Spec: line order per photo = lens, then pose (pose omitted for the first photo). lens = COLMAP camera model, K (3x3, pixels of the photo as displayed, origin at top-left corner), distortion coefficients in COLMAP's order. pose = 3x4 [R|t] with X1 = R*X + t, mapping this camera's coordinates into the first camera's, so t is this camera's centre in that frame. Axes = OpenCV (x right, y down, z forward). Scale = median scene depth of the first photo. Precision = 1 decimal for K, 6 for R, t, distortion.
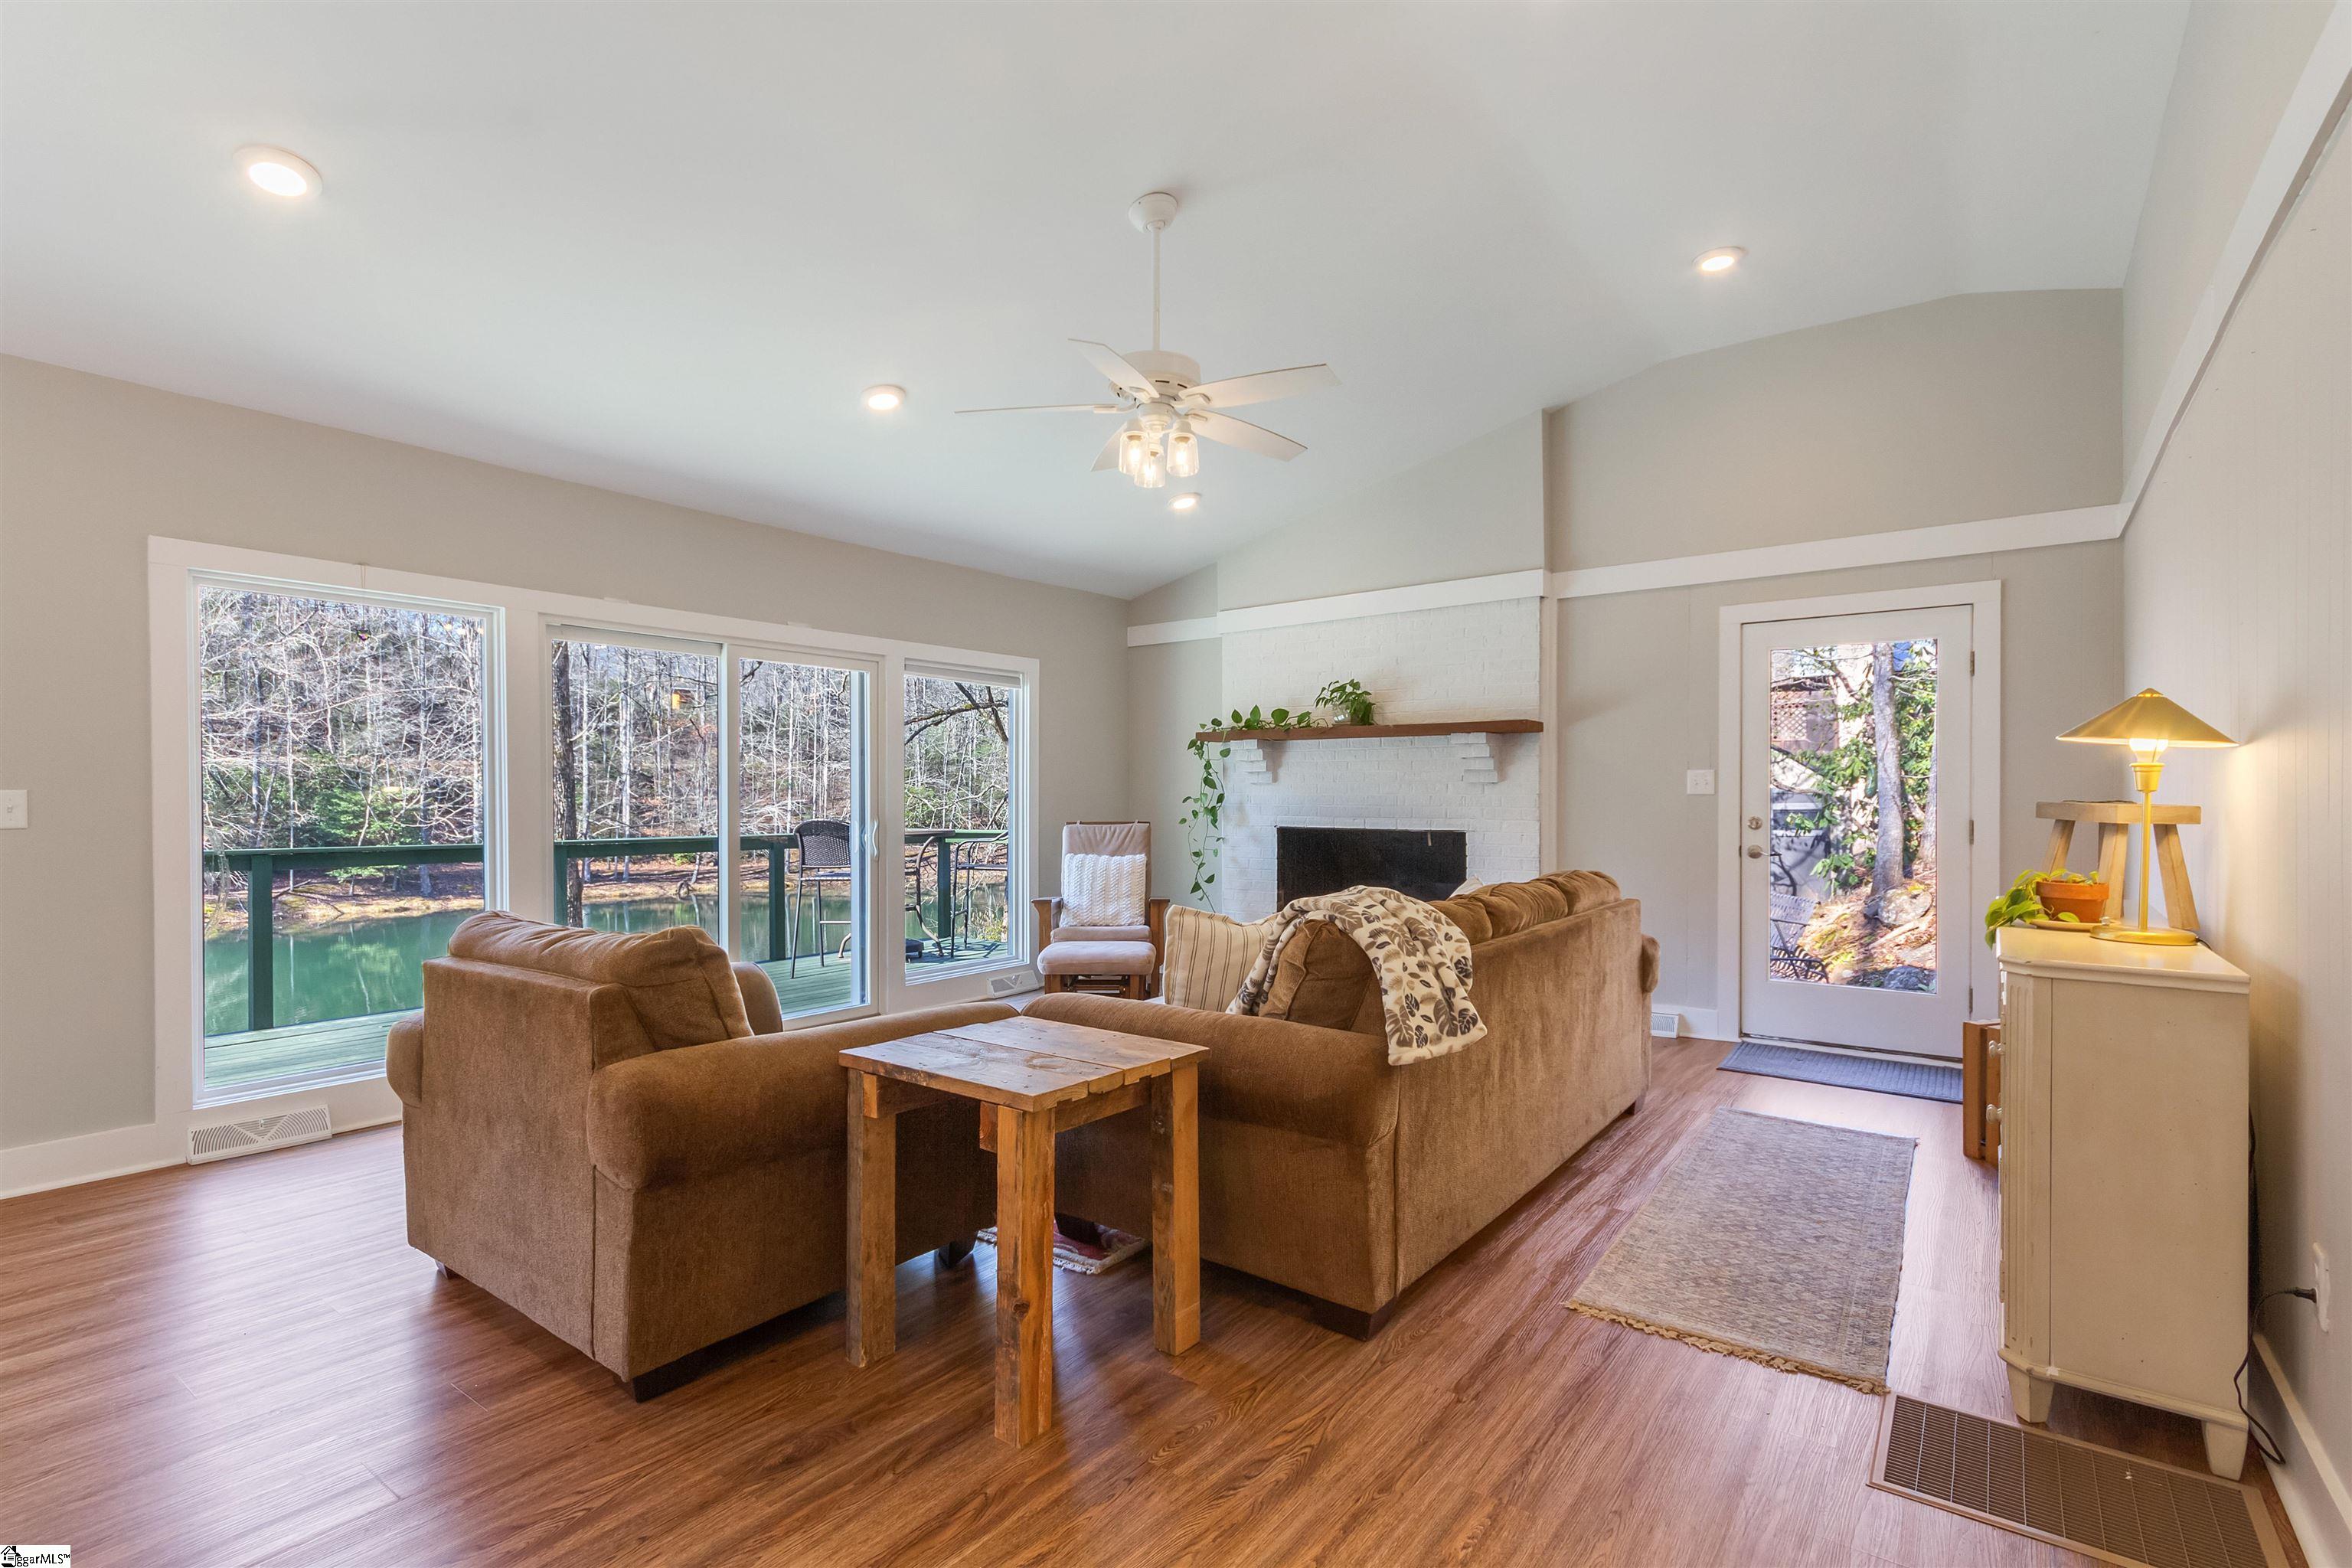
lens RADIAL K [[1087.1, 0, 1176.0], [0, 1087.1, 784.0], [0, 0, 1]] dist [0.000155, 0.000008]
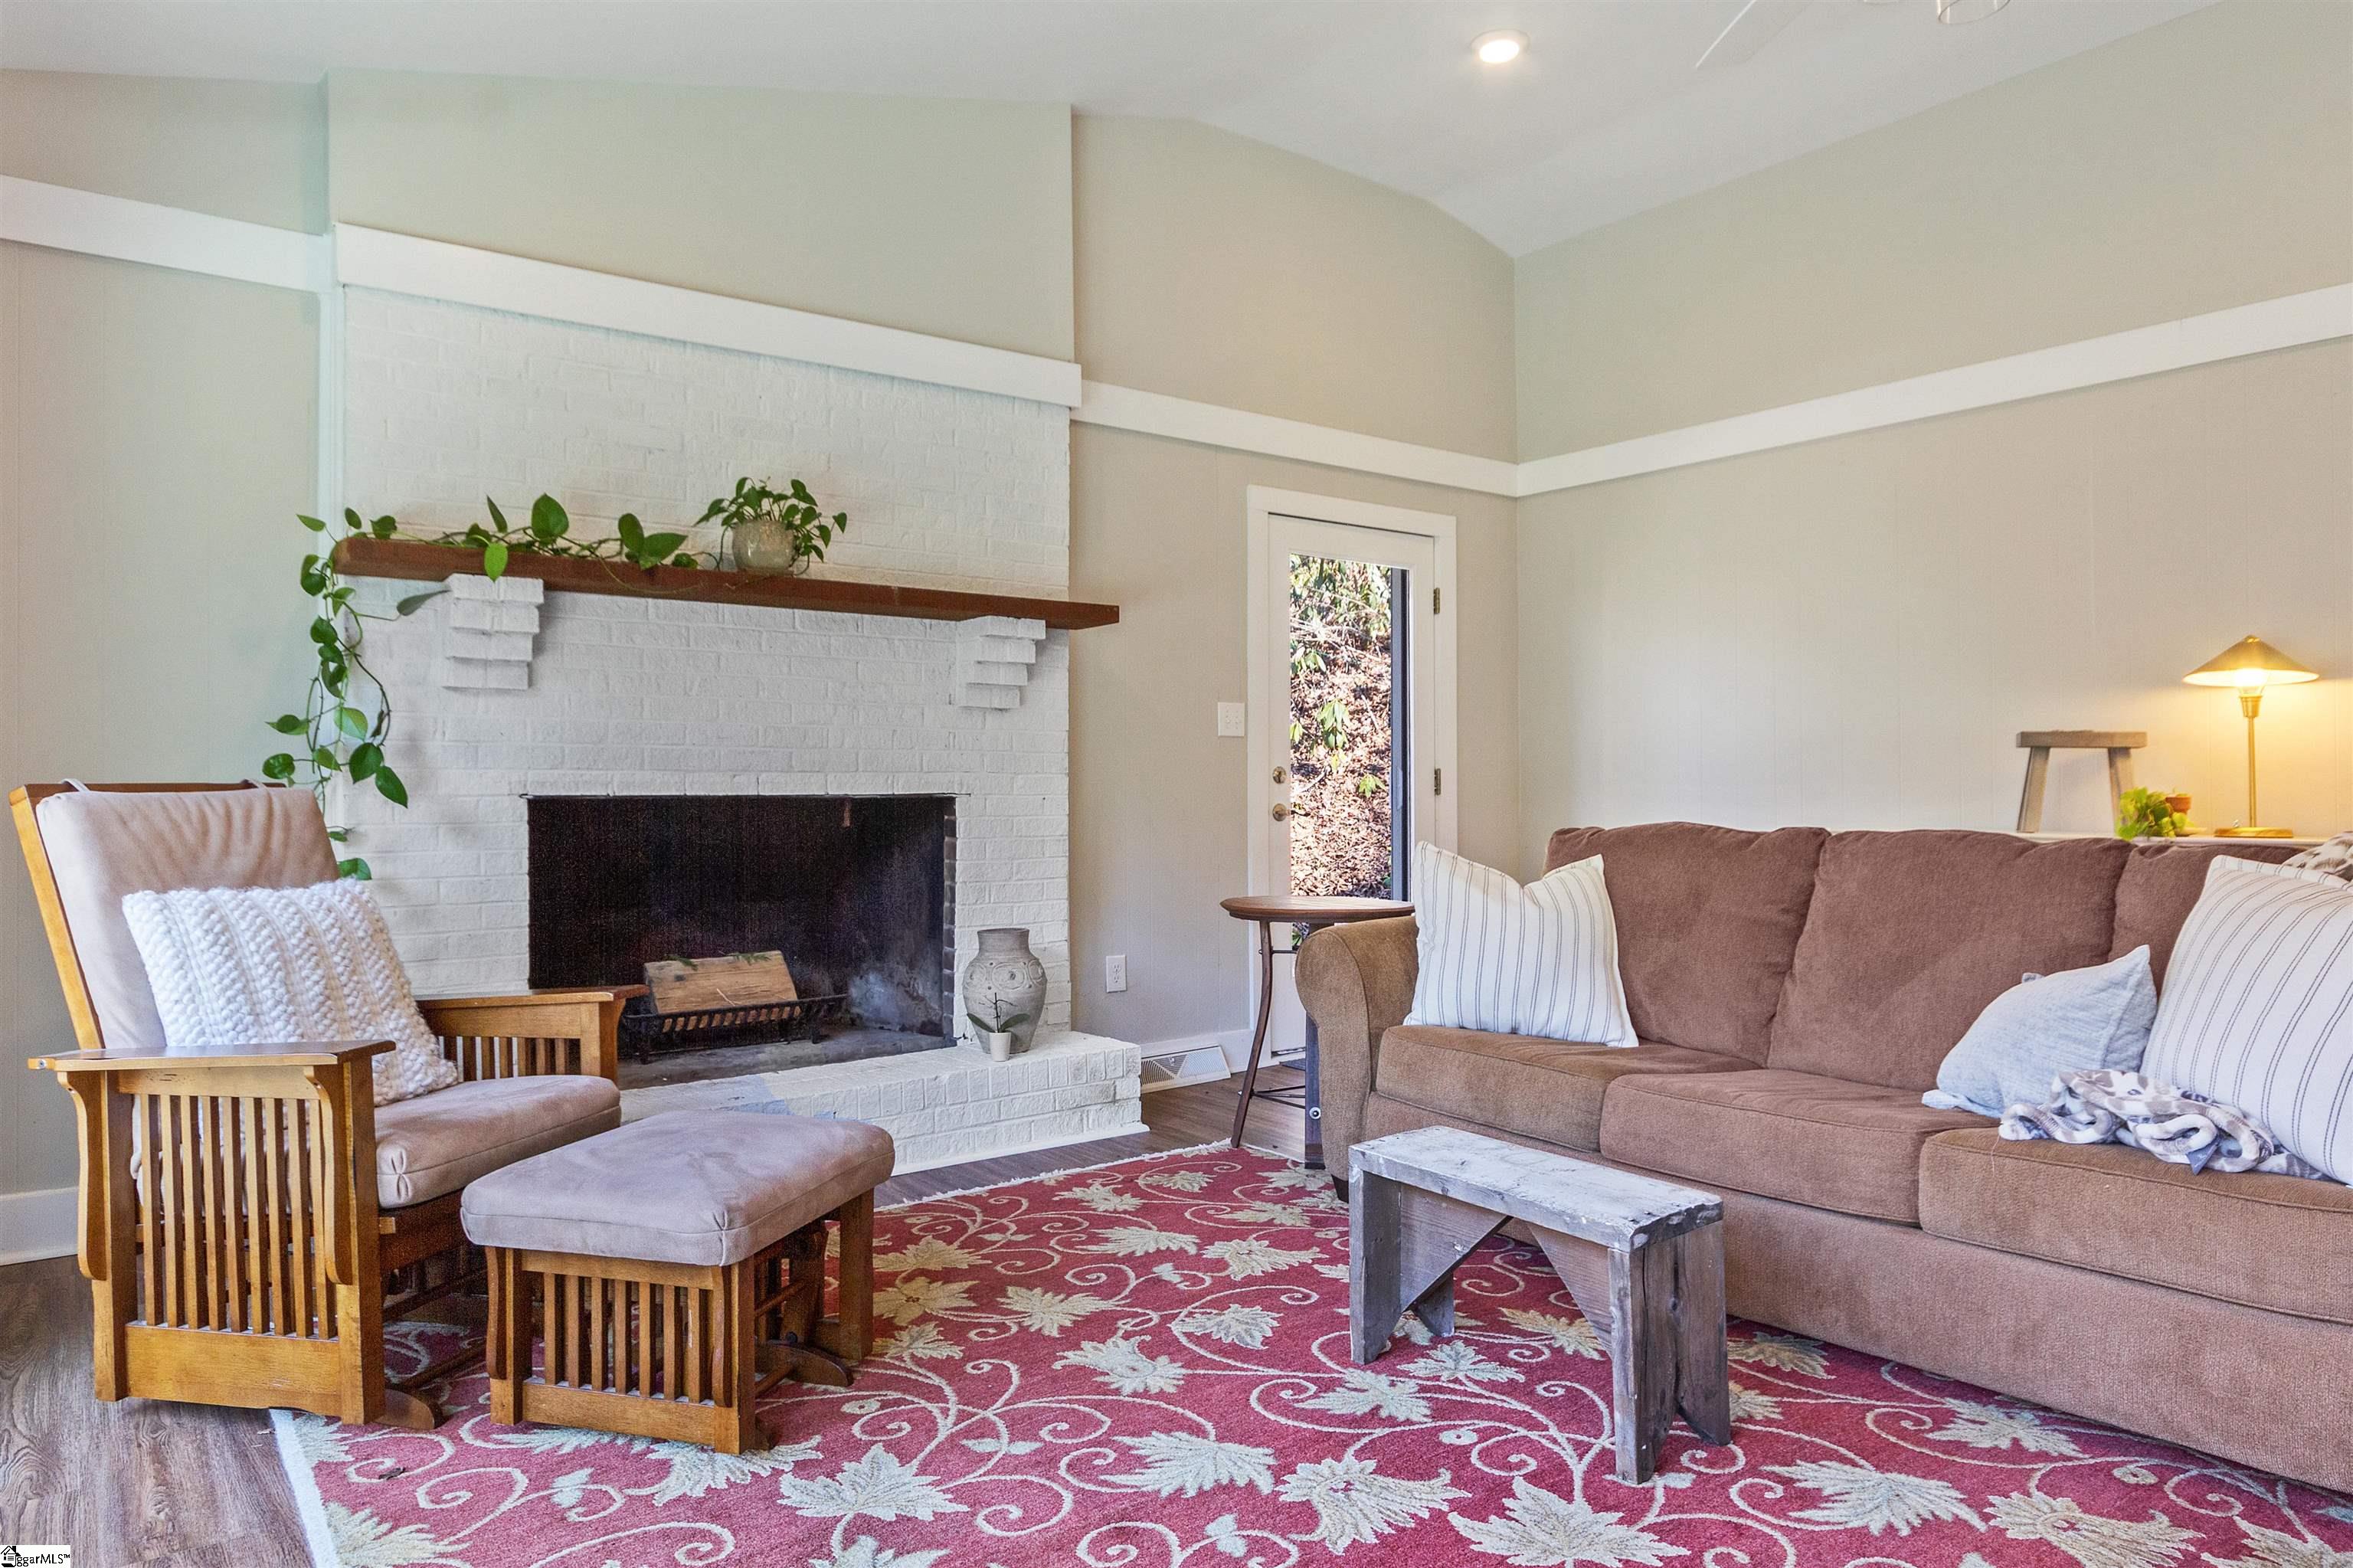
lens RADIAL K [[1520.7, 0, 1176.5], [0, 1520.7, 784.0], [0, 0, 1]] dist [-0.003090, -0.000570]
pose [[0.252481, 0.003595, 0.967595, -0.425417], [-0.003691, 0.999989, -0.002752, 0.036834], [-0.967595, -0.002876, 0.252492, 0.650726]]
